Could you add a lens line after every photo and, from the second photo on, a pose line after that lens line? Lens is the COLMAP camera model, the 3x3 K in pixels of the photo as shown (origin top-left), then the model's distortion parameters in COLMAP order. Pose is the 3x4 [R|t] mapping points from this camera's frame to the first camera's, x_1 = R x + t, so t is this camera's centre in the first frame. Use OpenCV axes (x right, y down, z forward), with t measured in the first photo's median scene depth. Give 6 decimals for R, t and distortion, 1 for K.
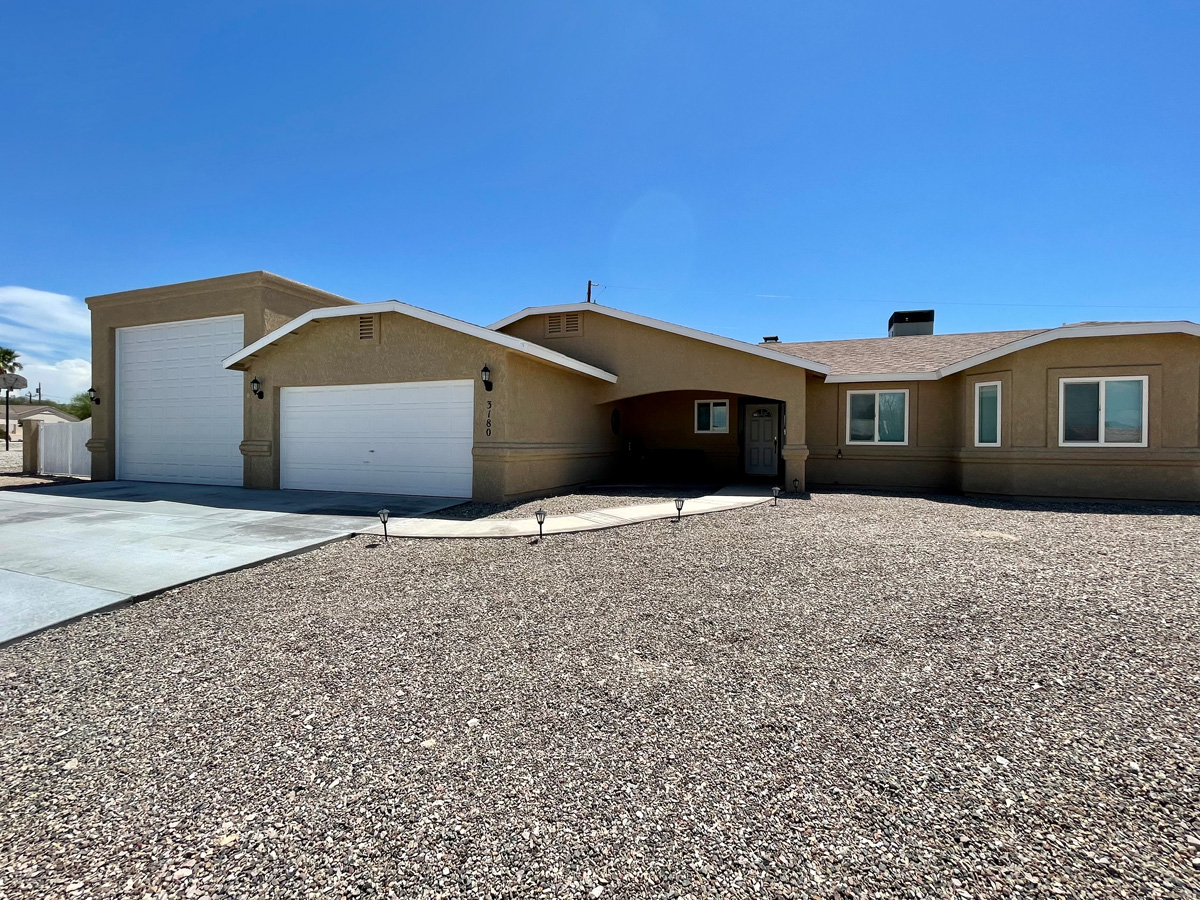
lens RADIAL K [[542.6, 0, 600.0], [0, 542.6, 450.0], [0, 0, 1]] dist [-0.001689, -0.000302]
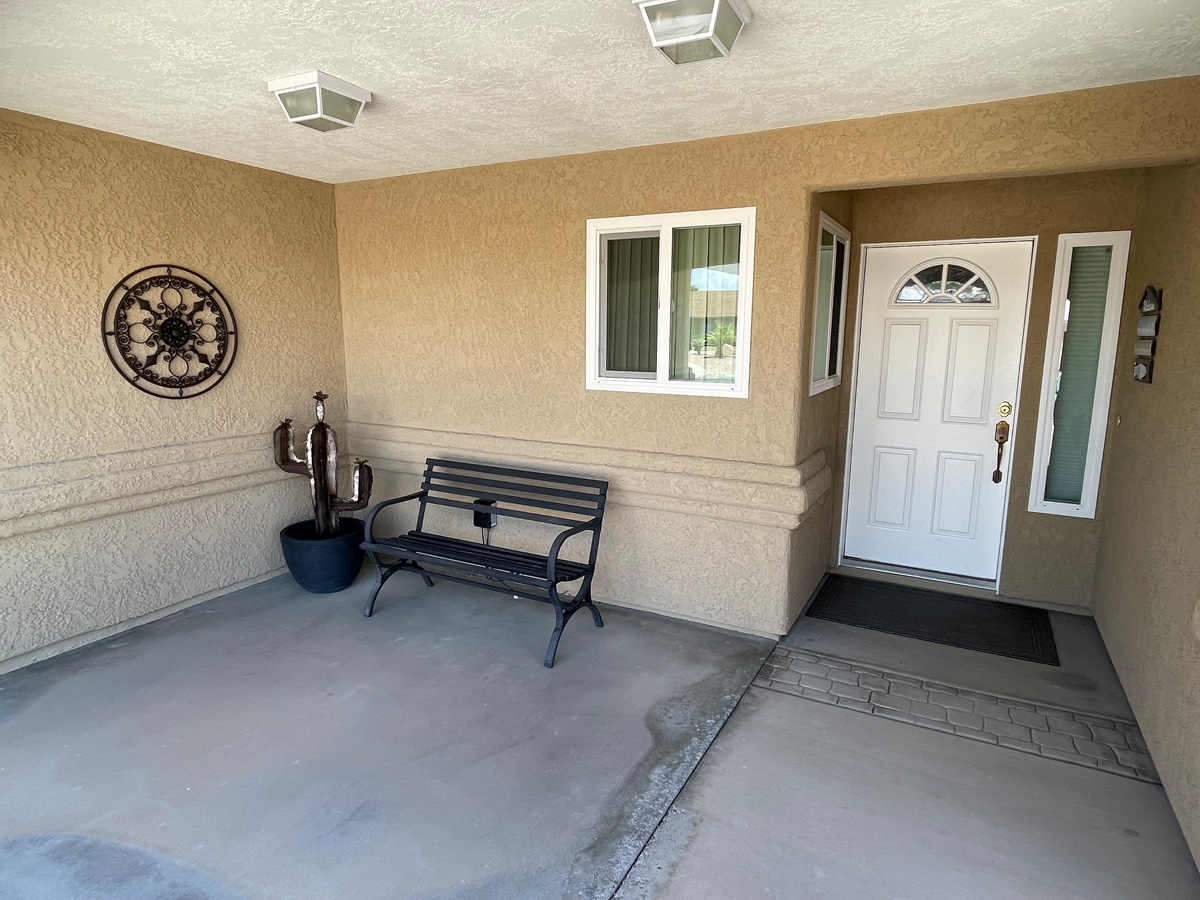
lens RADIAL K [[695.6, 0, 600.0], [0, 695.6, 450.0], [0, 0, 1]] dist [0.000107, -0.000002]
pose [[0.989295, 0.029174, -0.142985, 0.213643], [-0.006758, 0.987921, 0.154812, -0.047755], [0.145775, -0.152188, 0.977542, 0.730268]]
